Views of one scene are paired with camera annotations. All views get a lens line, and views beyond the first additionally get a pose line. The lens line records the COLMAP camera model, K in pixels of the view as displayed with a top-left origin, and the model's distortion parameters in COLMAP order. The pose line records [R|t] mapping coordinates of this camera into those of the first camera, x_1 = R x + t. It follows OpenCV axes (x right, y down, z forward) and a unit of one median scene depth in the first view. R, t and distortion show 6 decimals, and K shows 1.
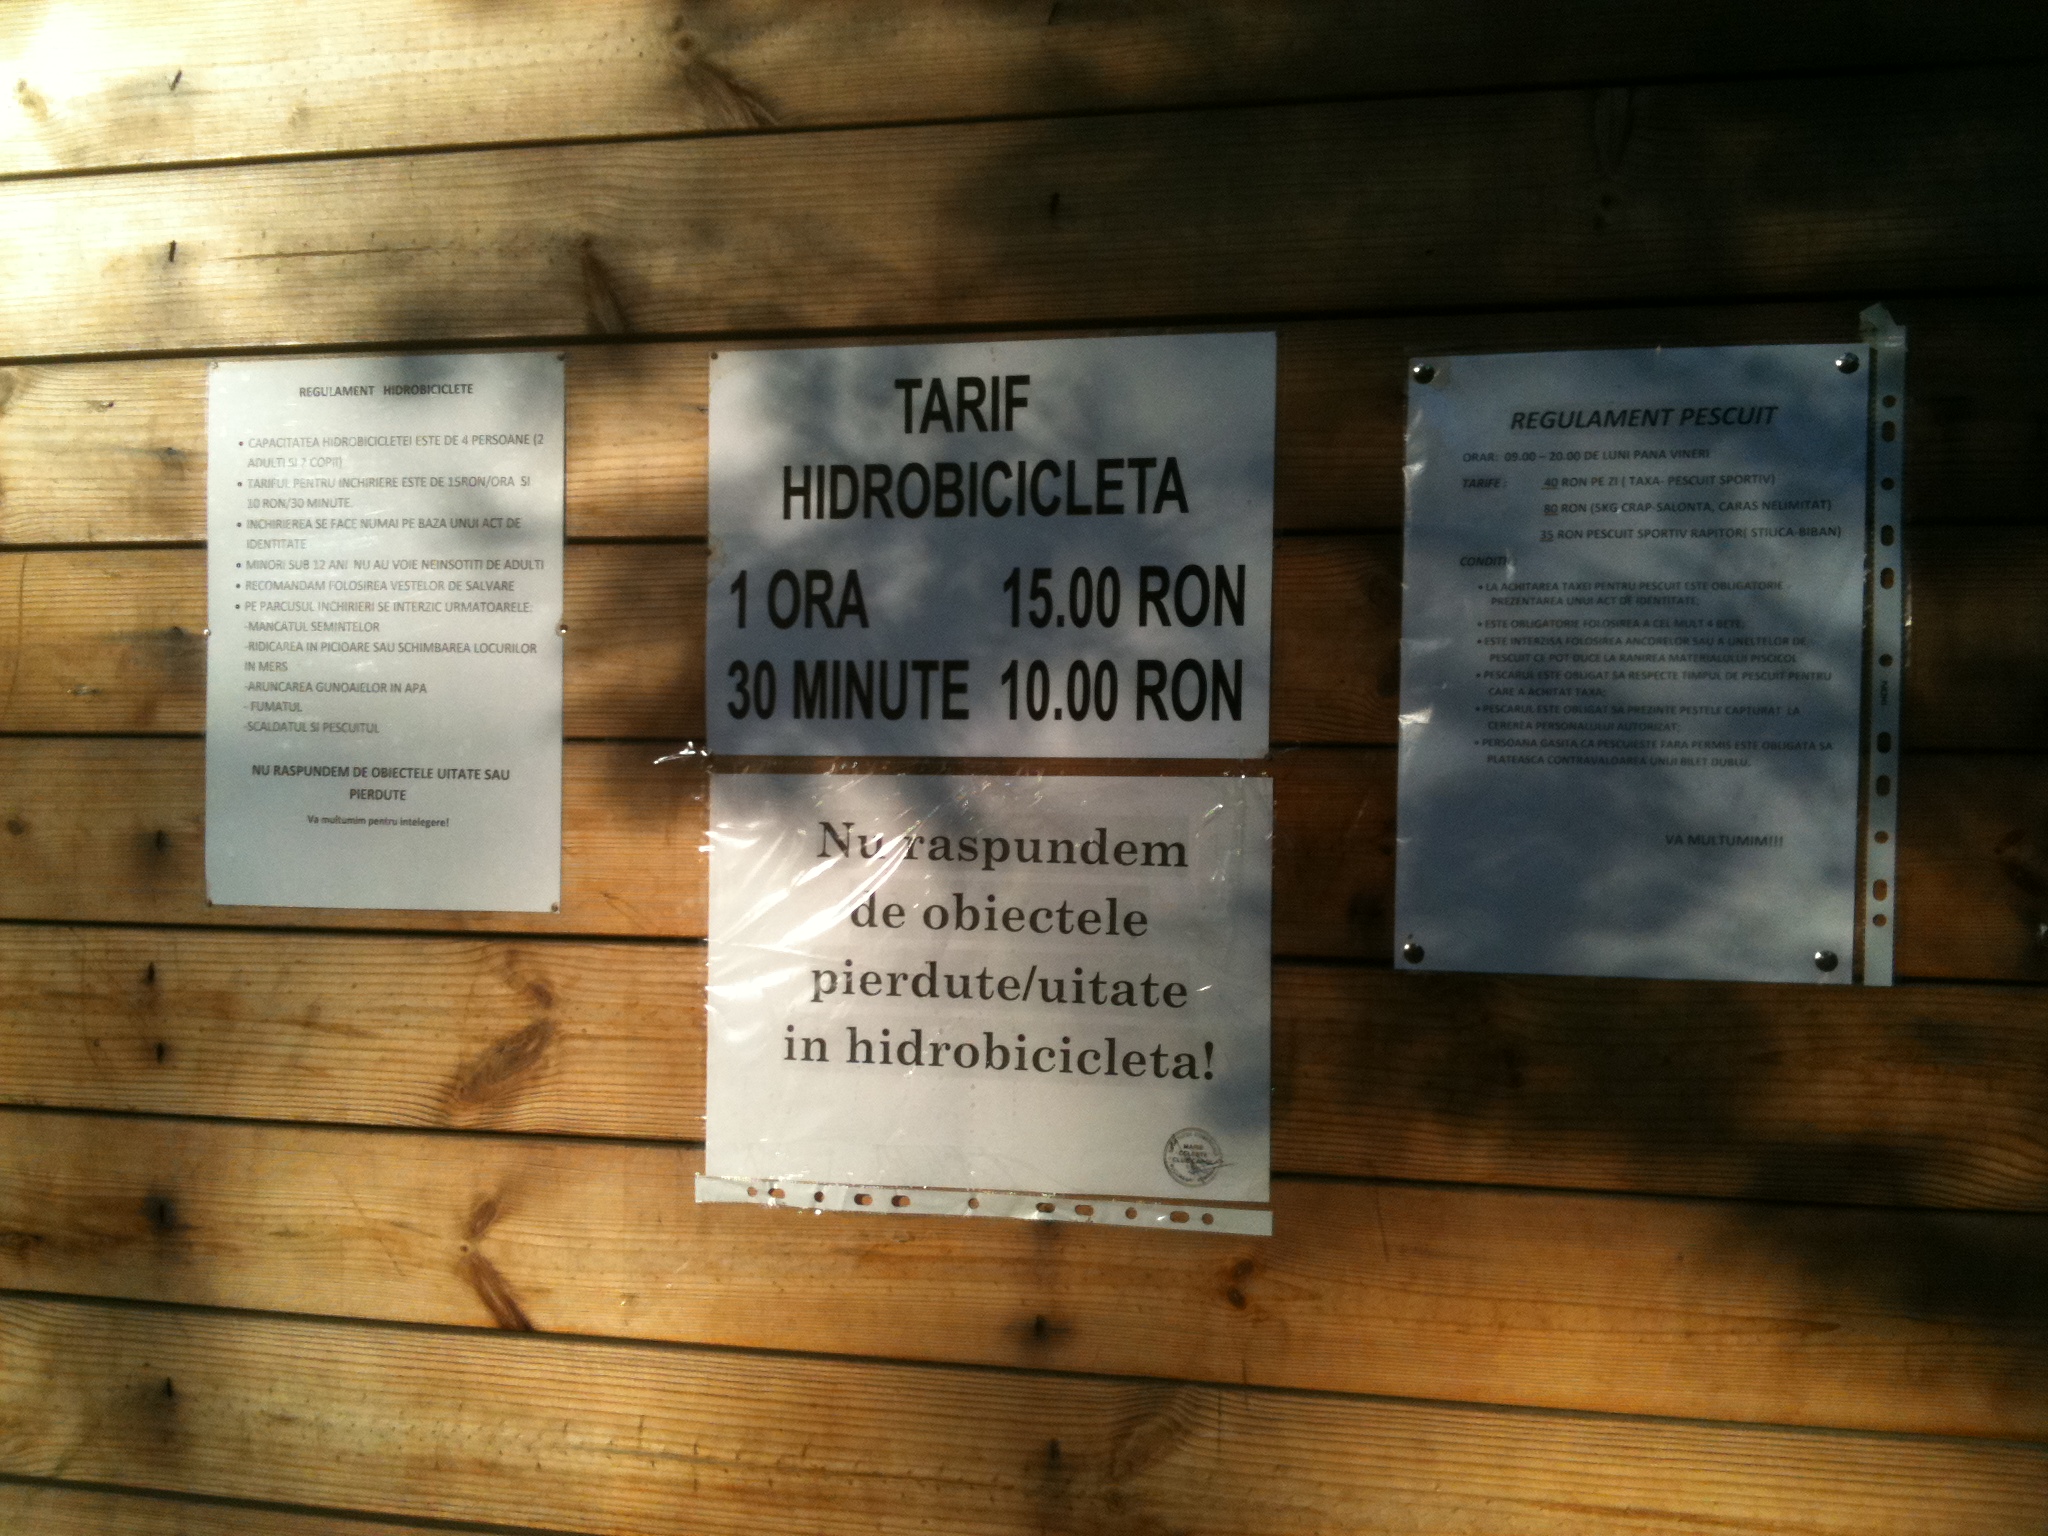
lens RADIAL K [[1708.2, 0, 1024.0], [0, 1708.2, 768.0], [0, 0, 1]] dist [0.032872, -0.057314]
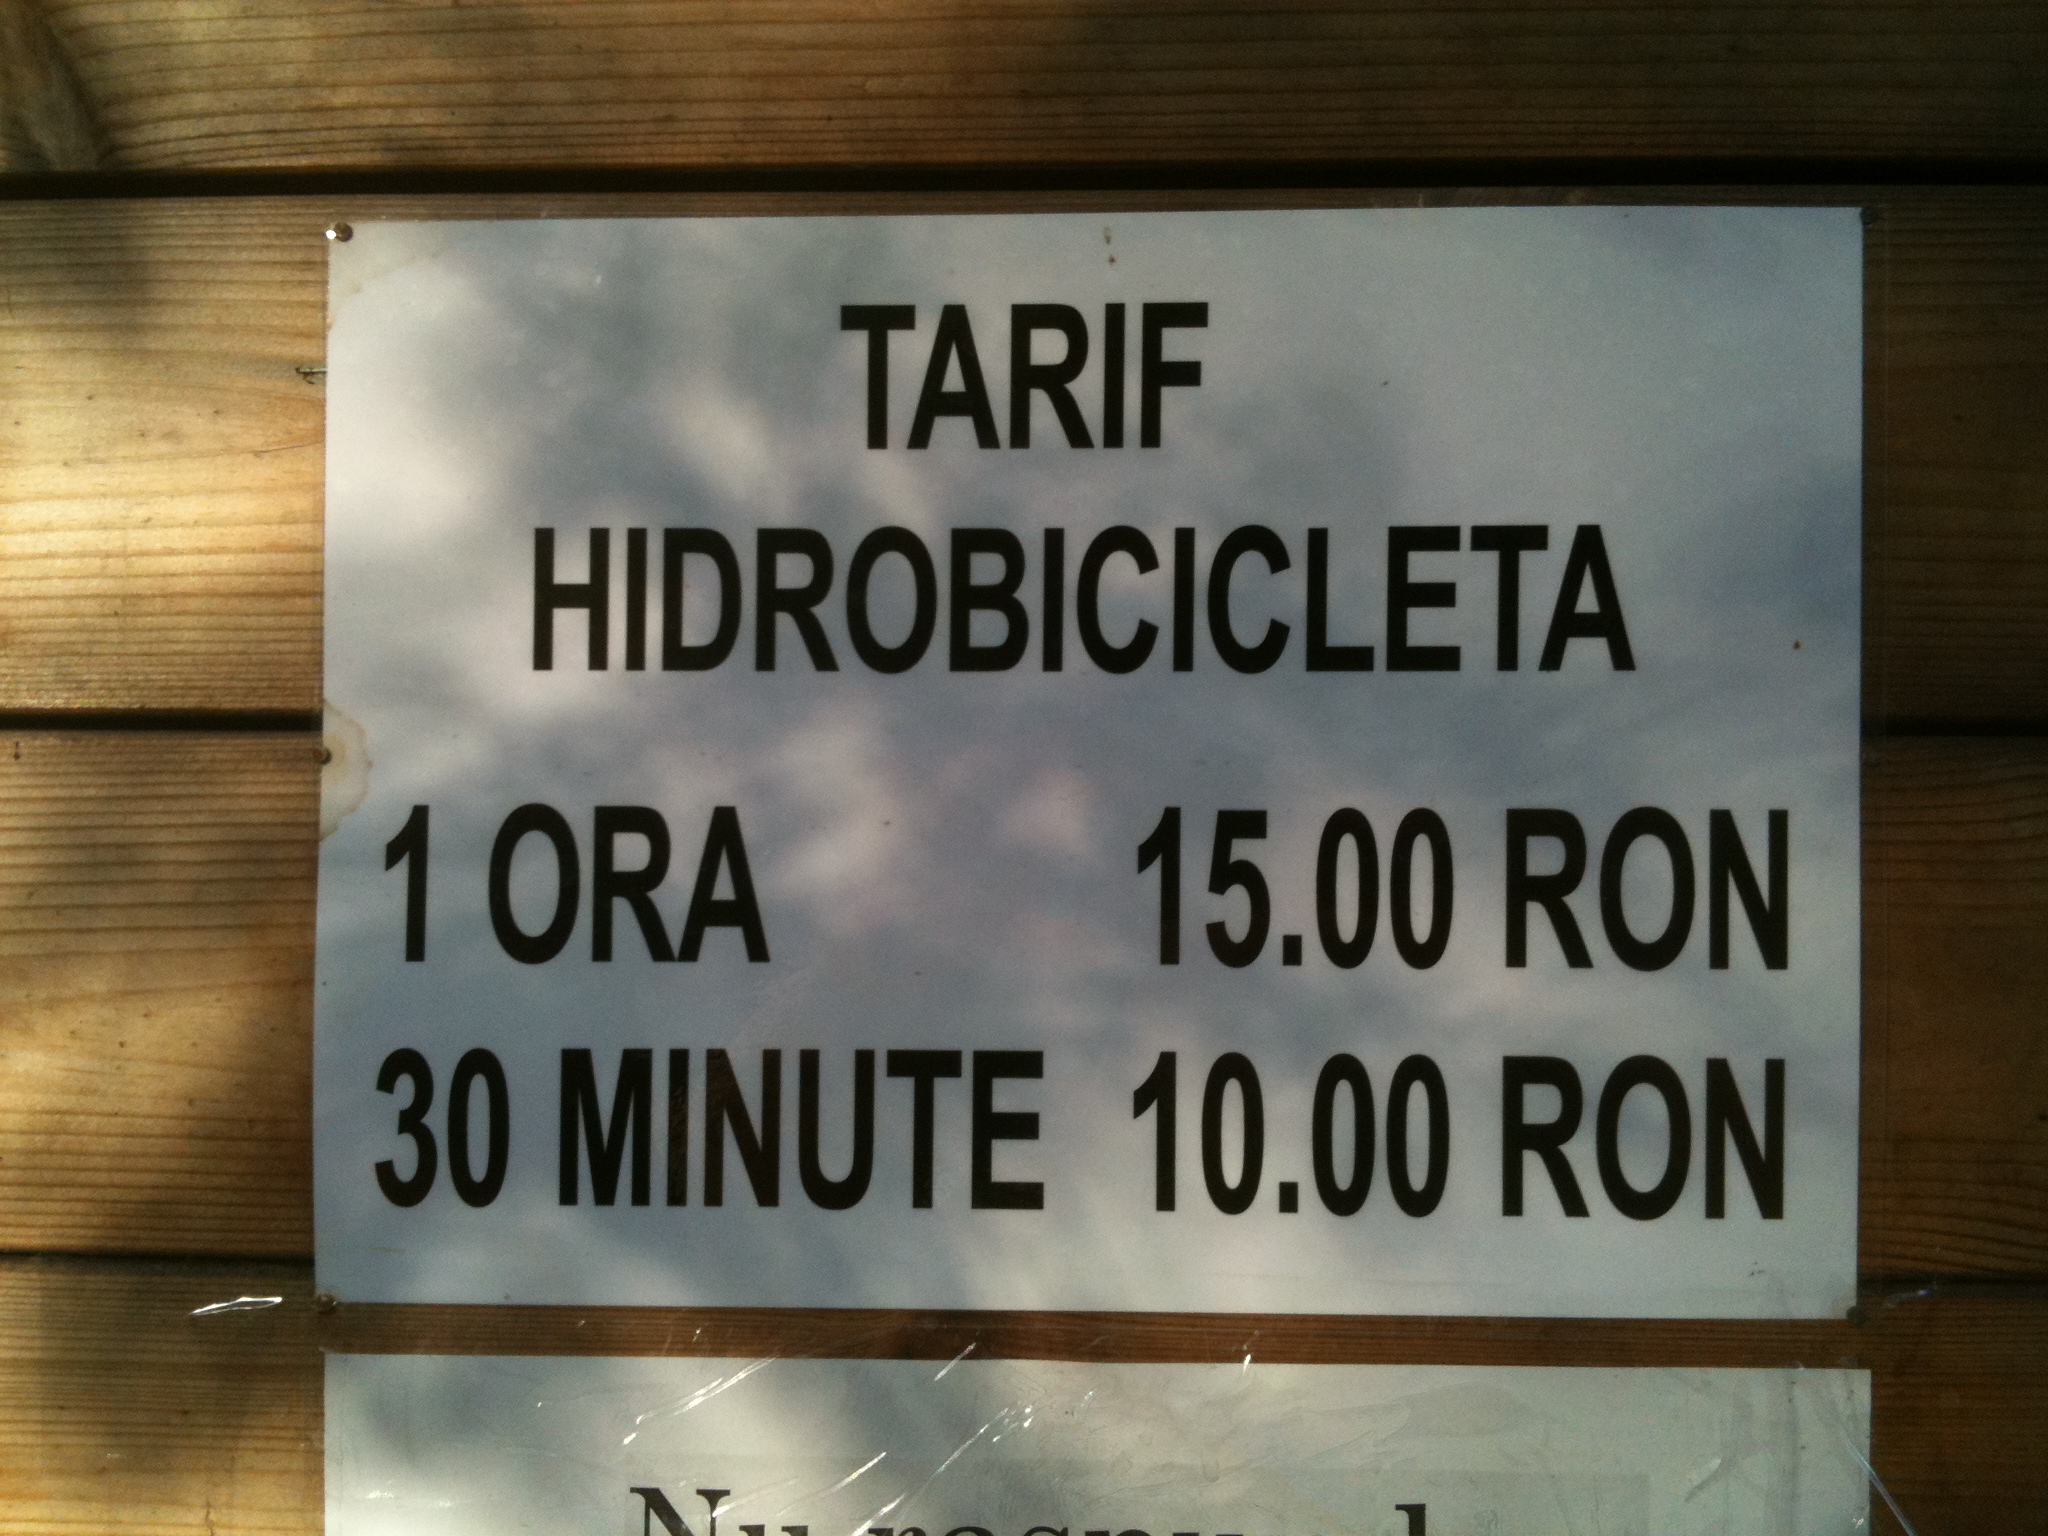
lens RADIAL K [[1708.2, 0, 1024.0], [0, 1708.2, 768.0], [0, 0, 1]] dist [0.032872, -0.057314]
pose [[0.987638, -0.002996, 0.156724, -0.097514], [0.008552, 0.999358, -0.034789, -0.114893], [-0.156519, 0.035699, 0.987030, 0.641681]]
